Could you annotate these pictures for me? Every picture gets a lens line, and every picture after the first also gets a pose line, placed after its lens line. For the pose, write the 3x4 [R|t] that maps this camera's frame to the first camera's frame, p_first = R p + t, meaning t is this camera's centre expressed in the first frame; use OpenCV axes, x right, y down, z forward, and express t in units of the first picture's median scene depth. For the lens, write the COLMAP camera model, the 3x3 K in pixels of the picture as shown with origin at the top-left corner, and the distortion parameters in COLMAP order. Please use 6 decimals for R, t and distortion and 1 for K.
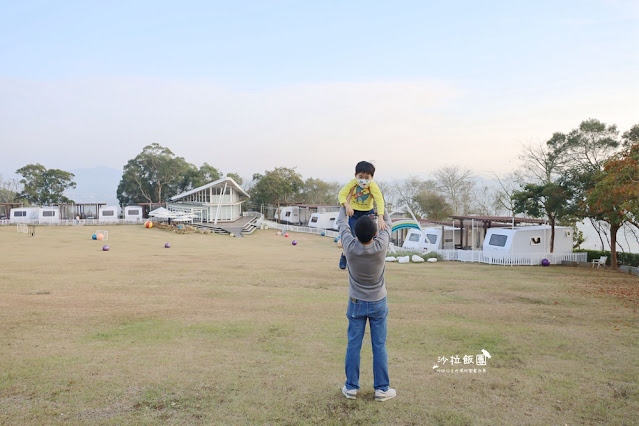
lens RADIAL K [[456.9, 0, 319.5], [0, 456.9, 213.0], [0, 0, 1]] dist [-0.003280, -0.000968]
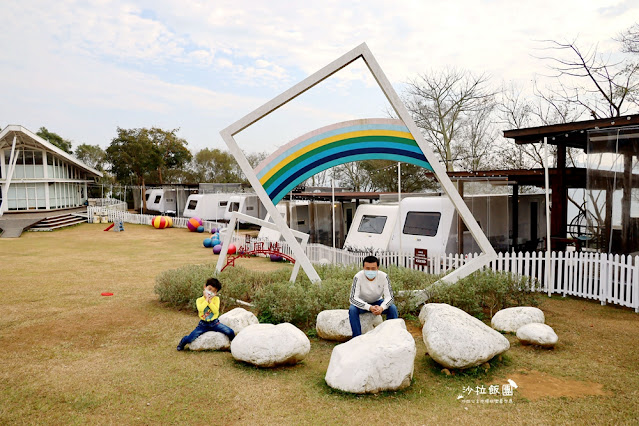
lens RADIAL K [[456.9, 0, 319.5], [0, 456.9, 213.0], [0, 0, 1]] dist [-0.003280, -0.000968]
pose [[0.990741, -0.020248, 0.134246, 0.067132], [0.020705, 0.999784, -0.002009, 0.027721], [-0.134177, 0.004770, 0.990946, 0.377857]]
